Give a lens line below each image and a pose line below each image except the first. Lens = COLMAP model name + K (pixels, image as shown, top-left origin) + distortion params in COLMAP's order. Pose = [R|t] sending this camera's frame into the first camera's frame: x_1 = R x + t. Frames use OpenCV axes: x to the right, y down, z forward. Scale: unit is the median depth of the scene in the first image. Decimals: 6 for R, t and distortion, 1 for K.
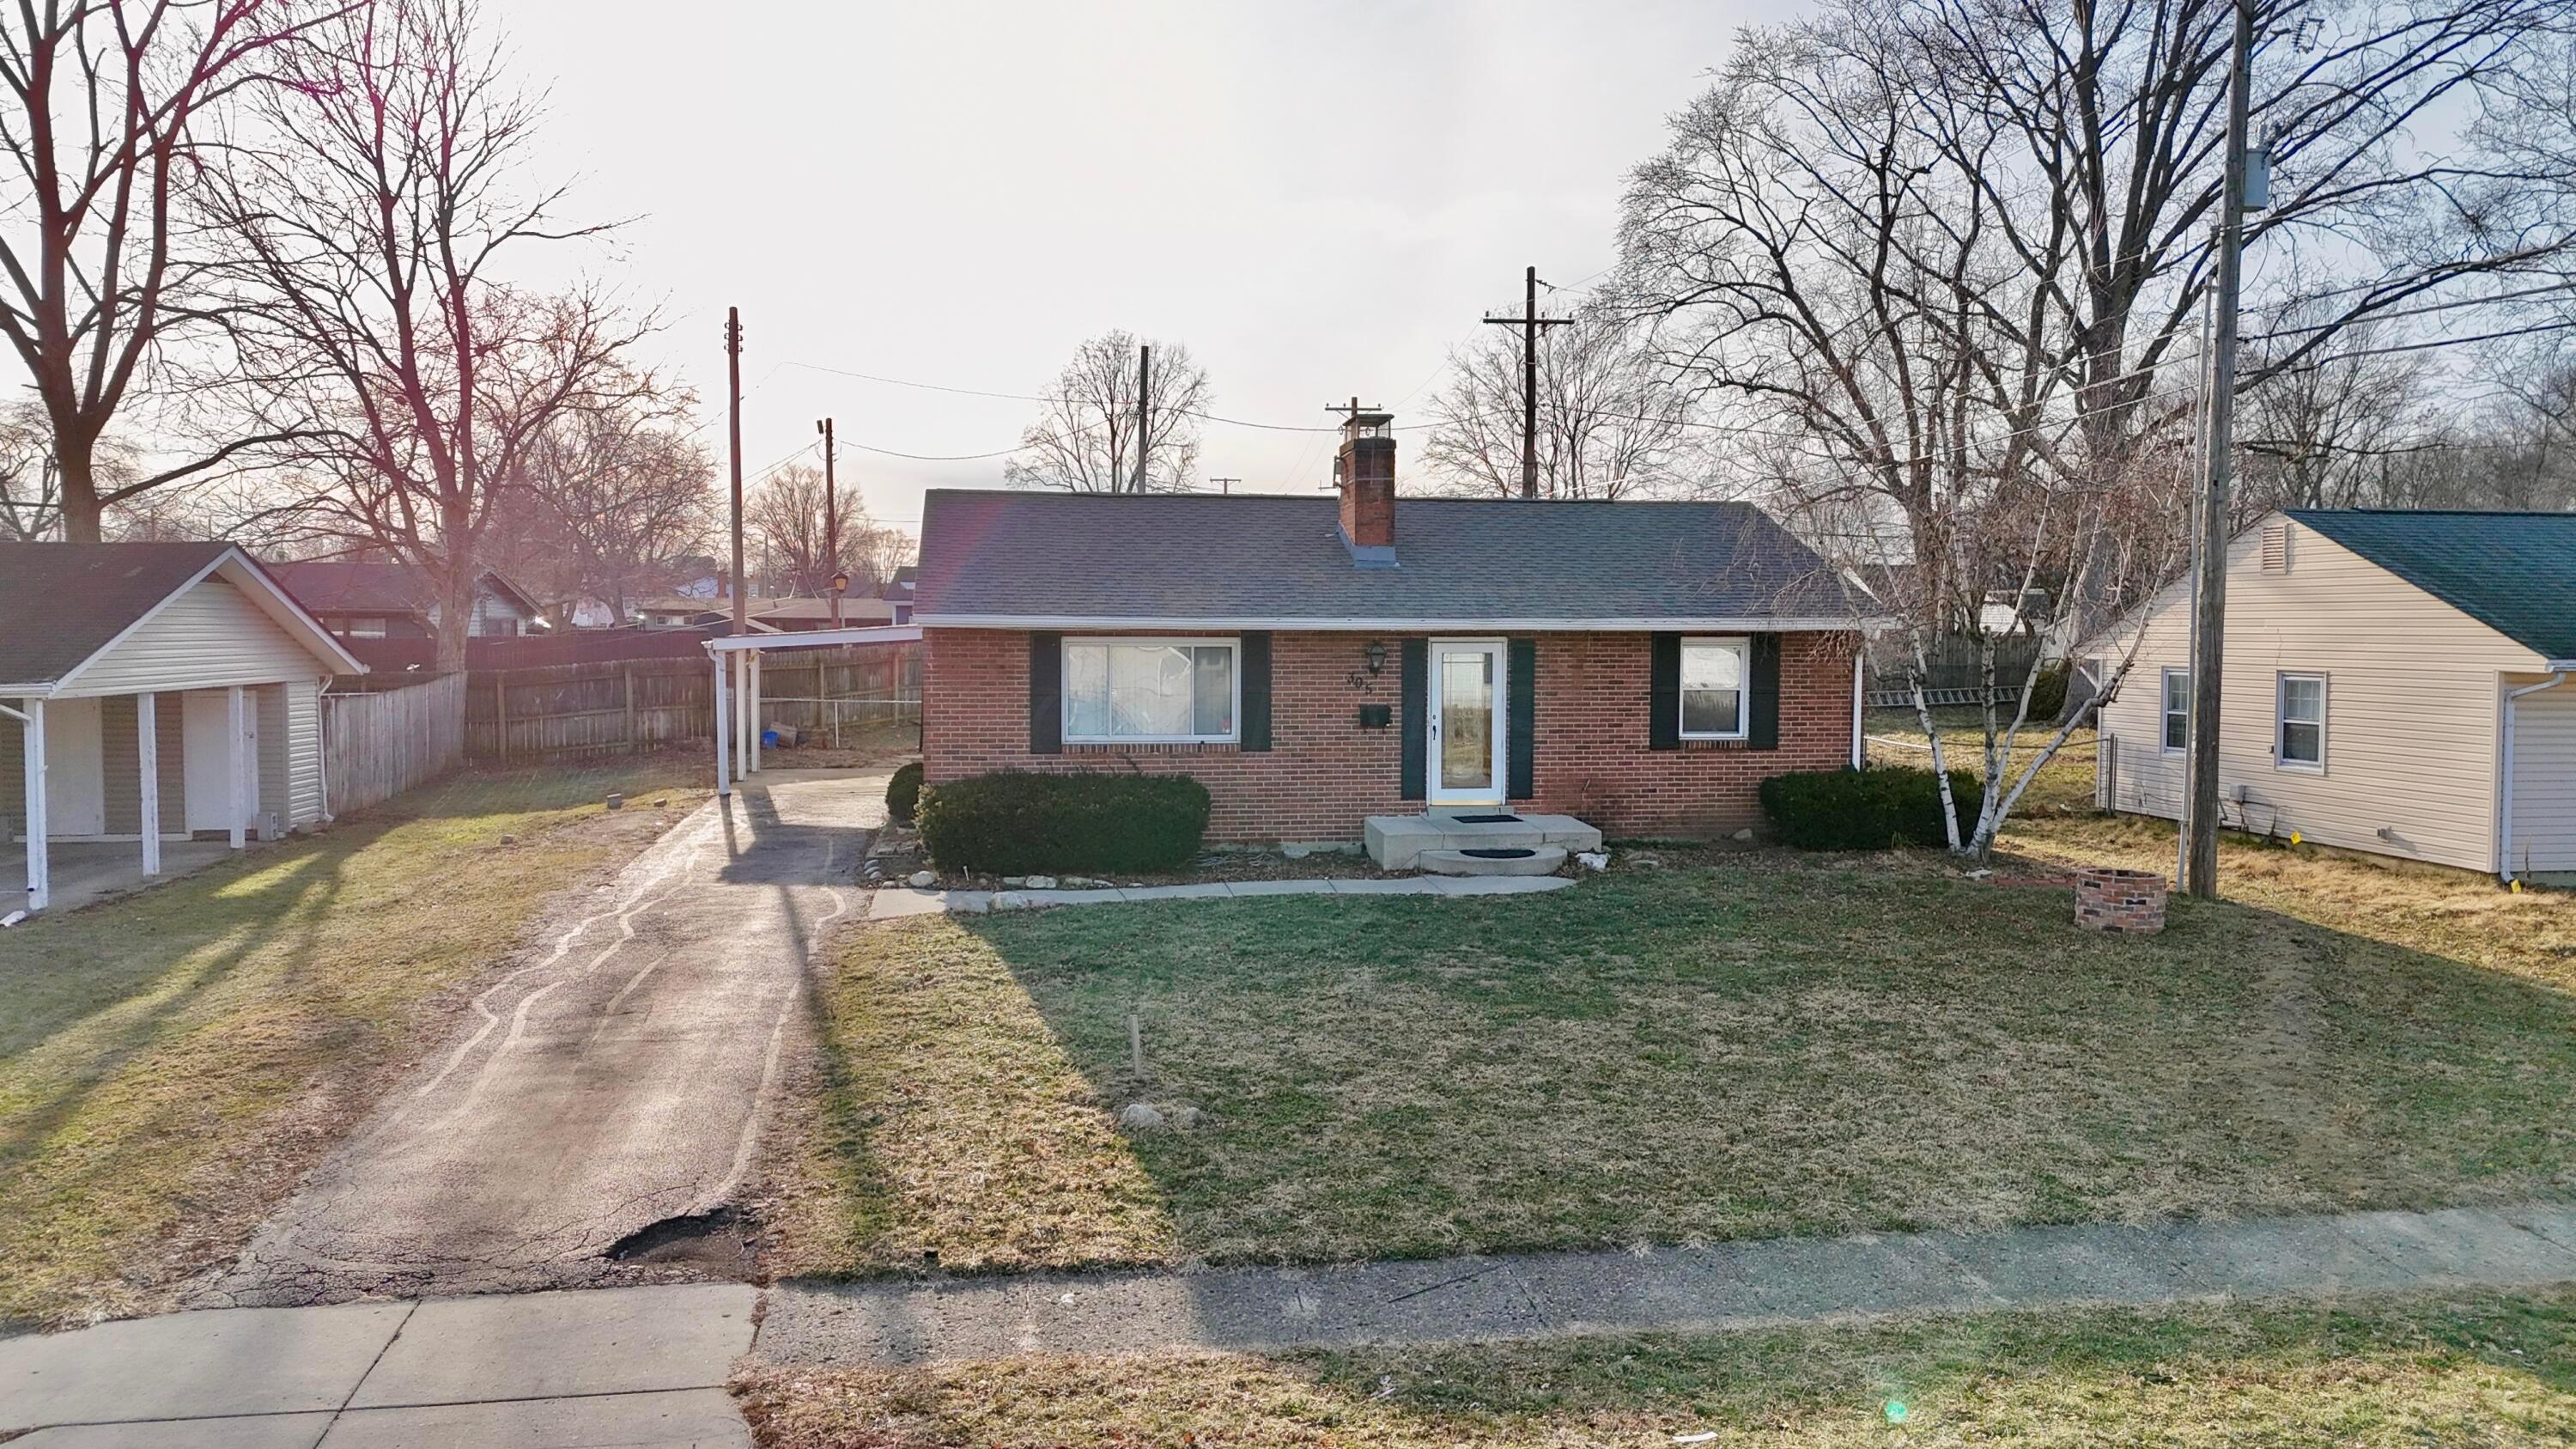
lens RADIAL K [[1882.7, 0, 1288.0], [0, 1882.7, 724.5], [0, 0, 1]] dist [0.085593, -0.077402]
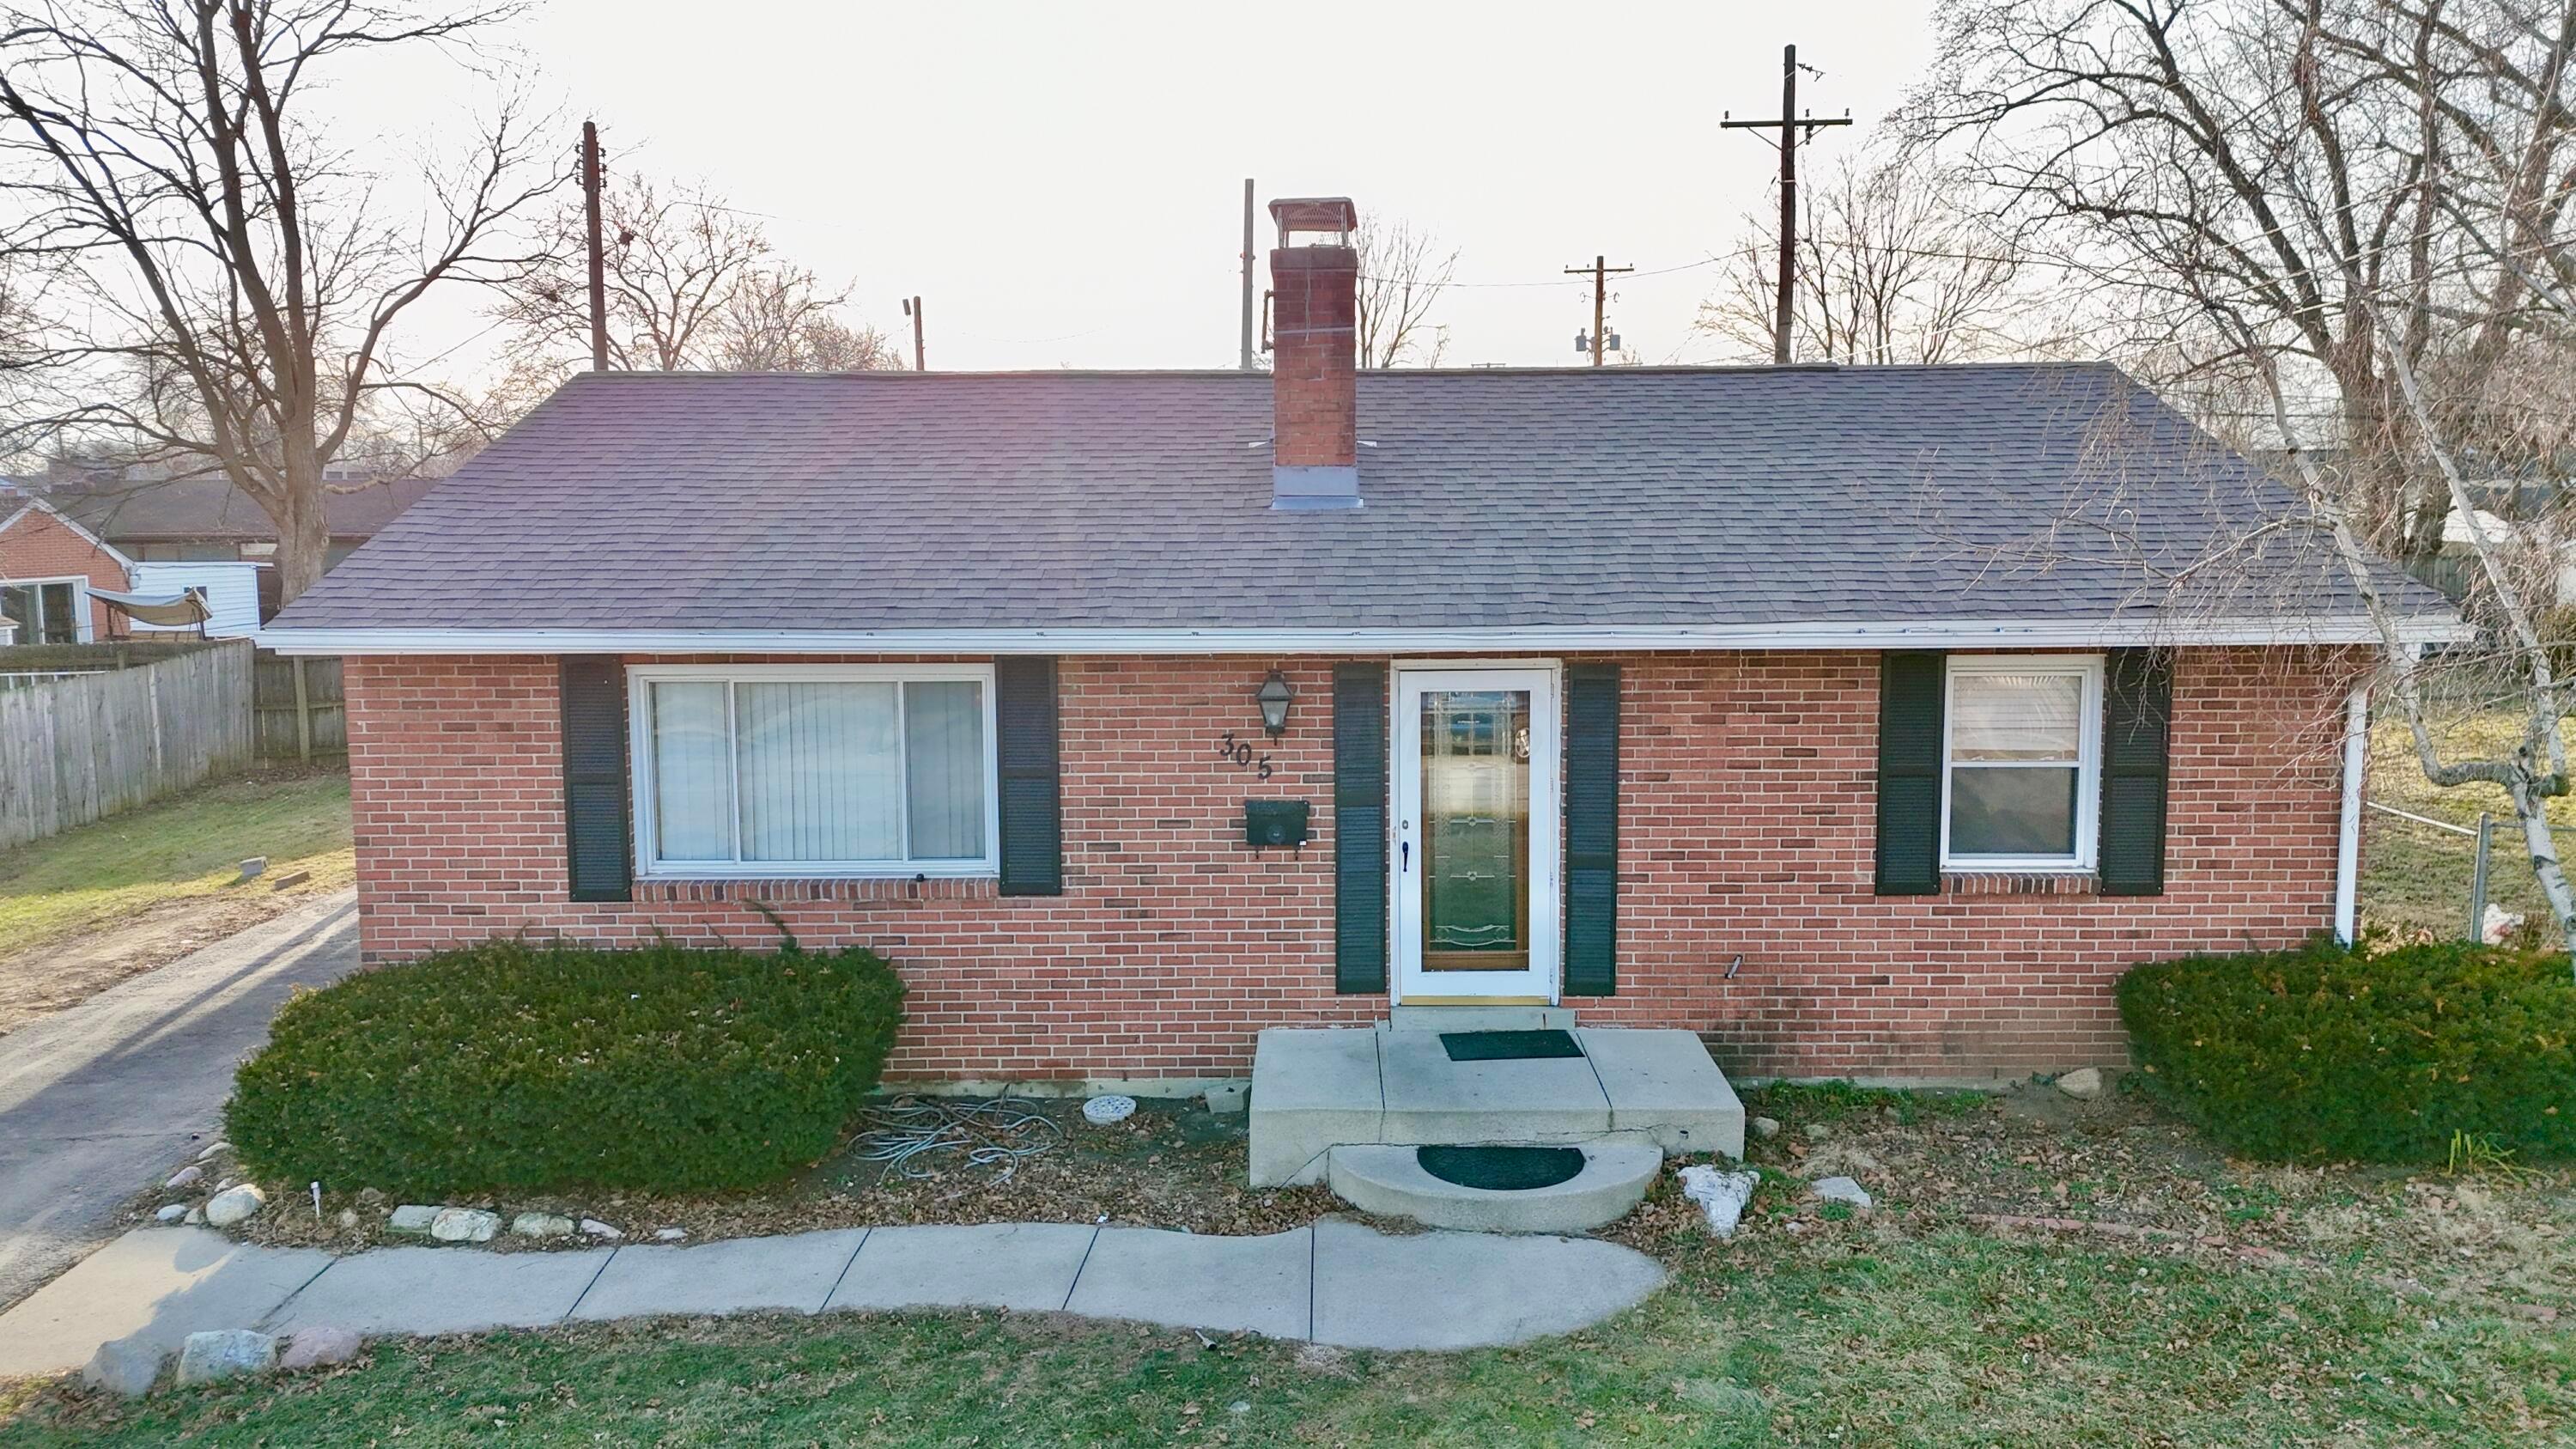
lens RADIAL K [[1882.7, 0, 1288.0], [0, 1882.7, 724.5], [0, 0, 1]] dist [0.085593, -0.077402]
pose [[0.986831, 0.007506, -0.161582, 0.128691], [0.001673, 0.998396, 0.056593, -0.058162], [0.161747, -0.056118, 0.985235, 0.533743]]
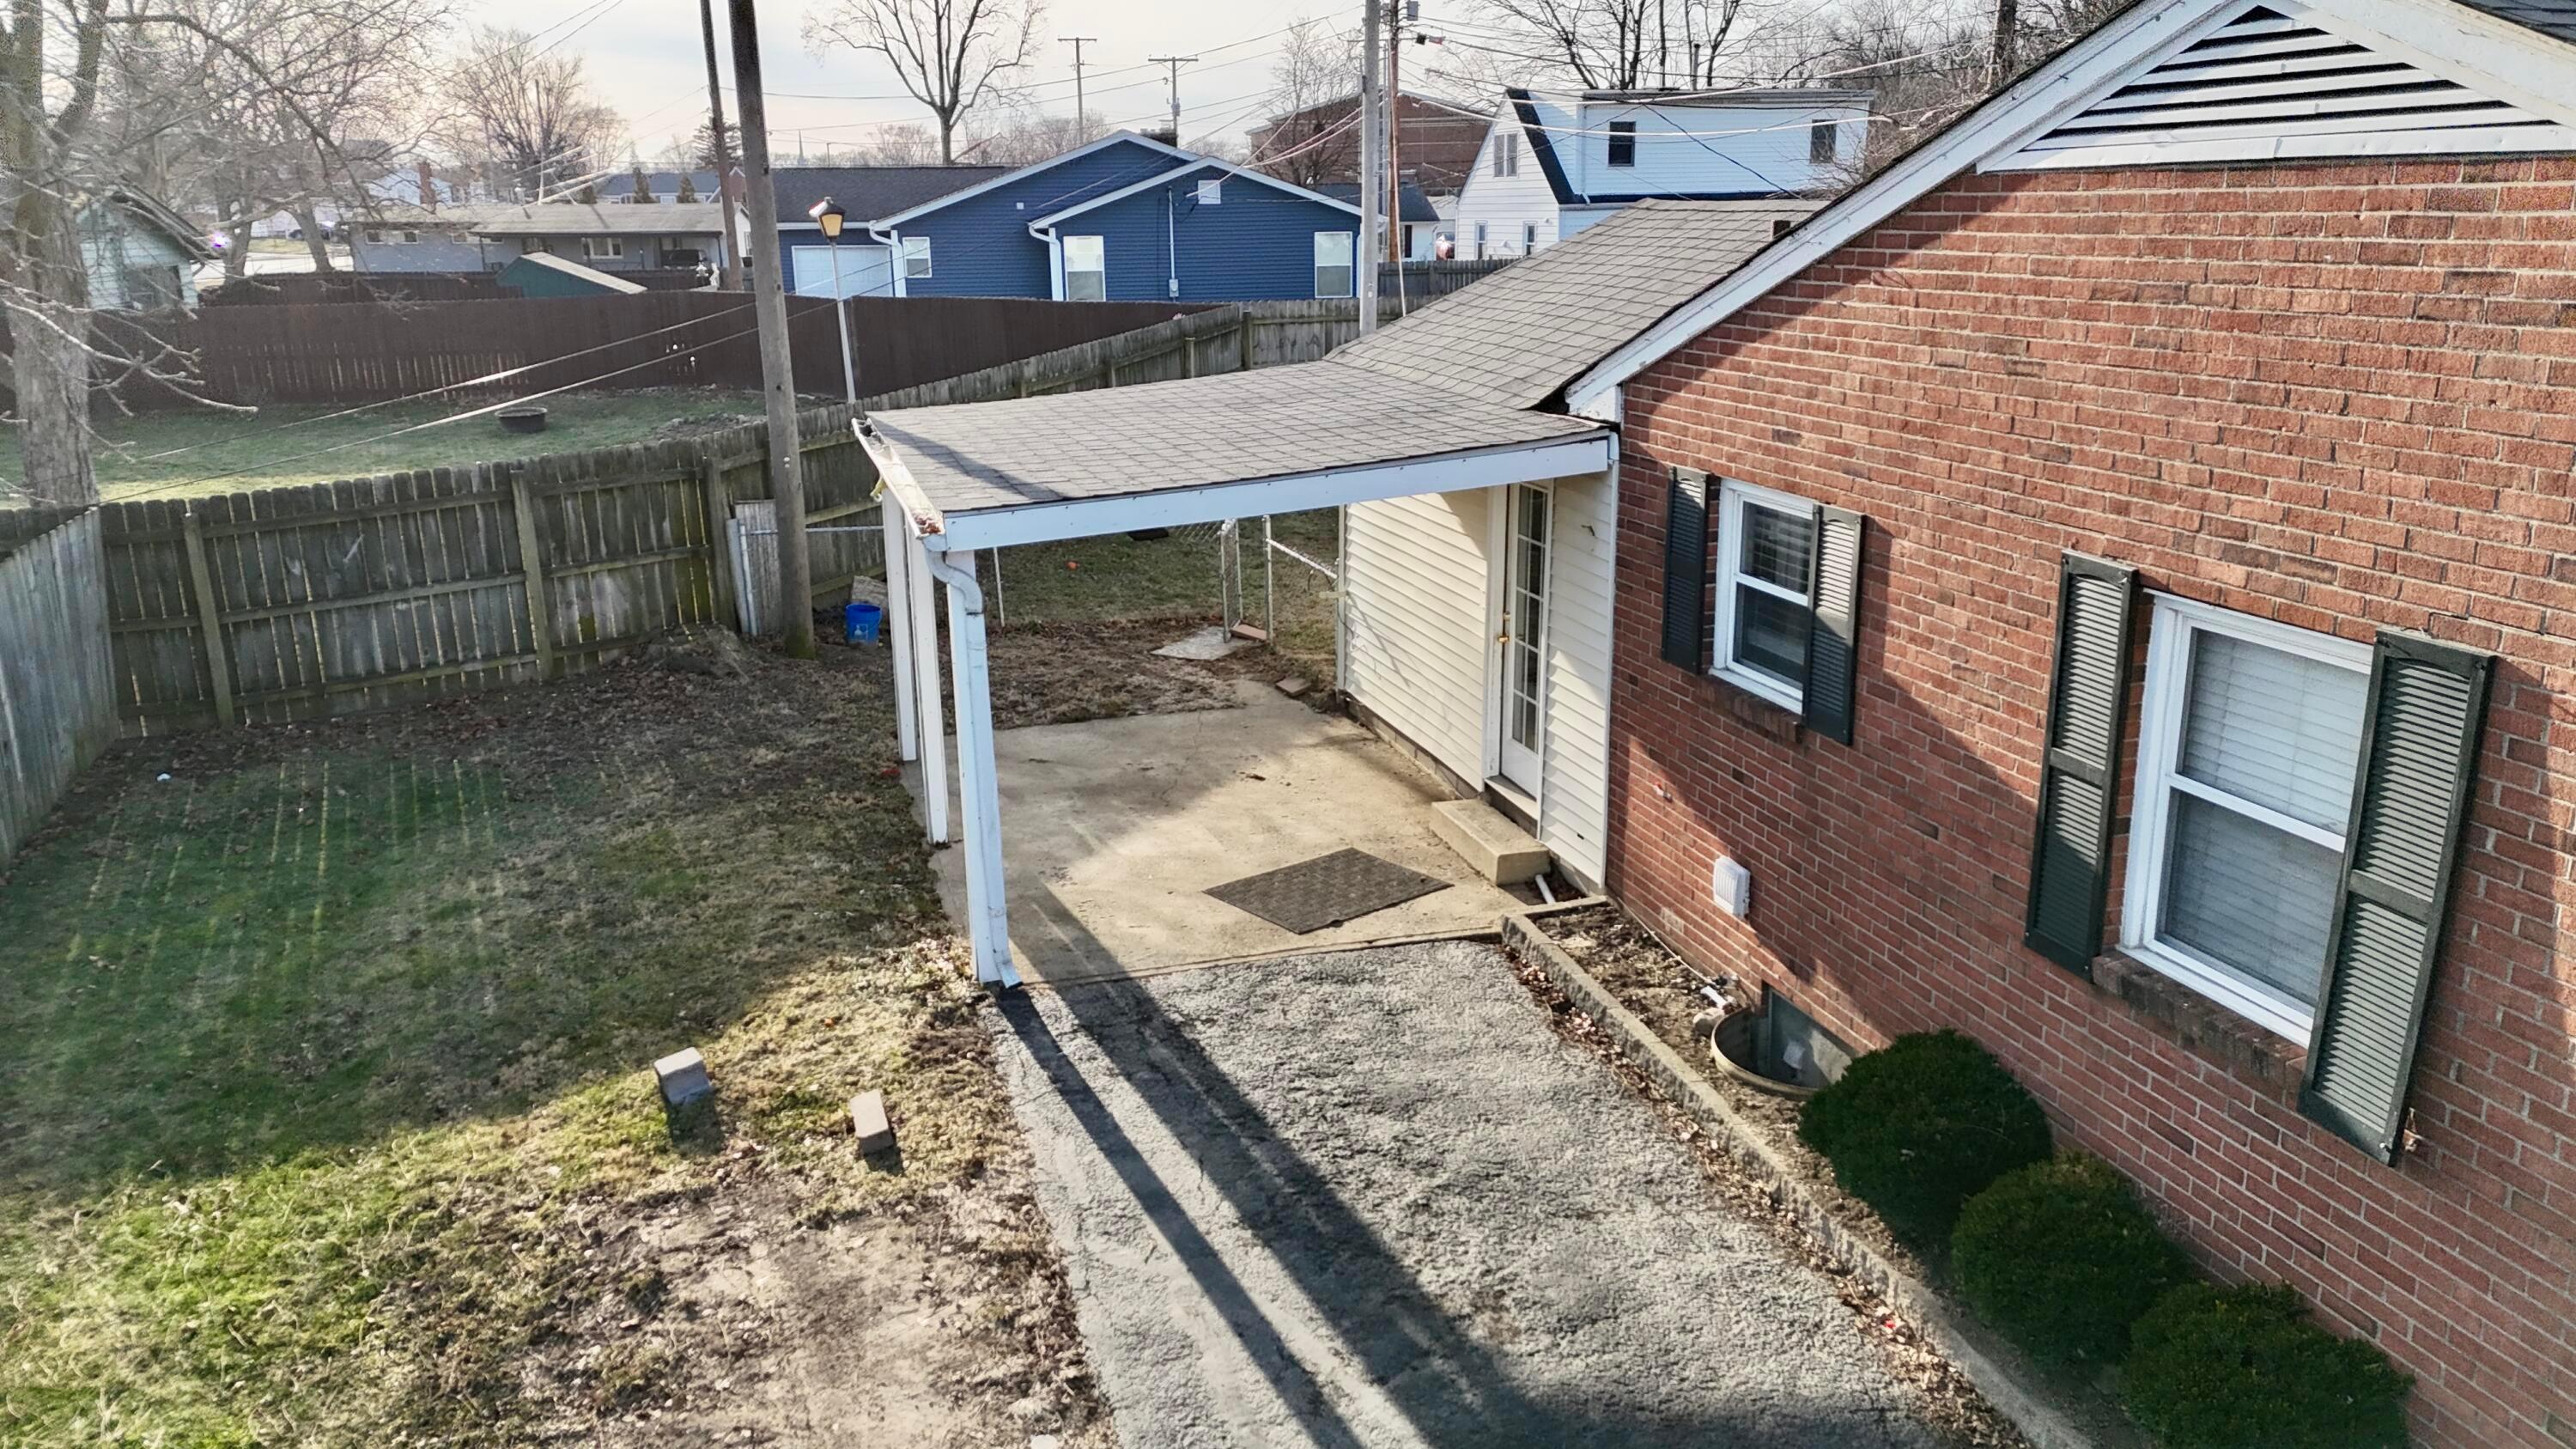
lens RADIAL K [[1882.7, 0, 1288.0], [0, 1882.7, 724.5], [0, 0, 1]] dist [0.085593, -0.077402]
pose [[0.991376, -0.052466, 0.120086, -0.376010], [0.025898, 0.976724, 0.212932, -0.098918], [-0.128463, -0.207985, 0.969659, 0.909199]]
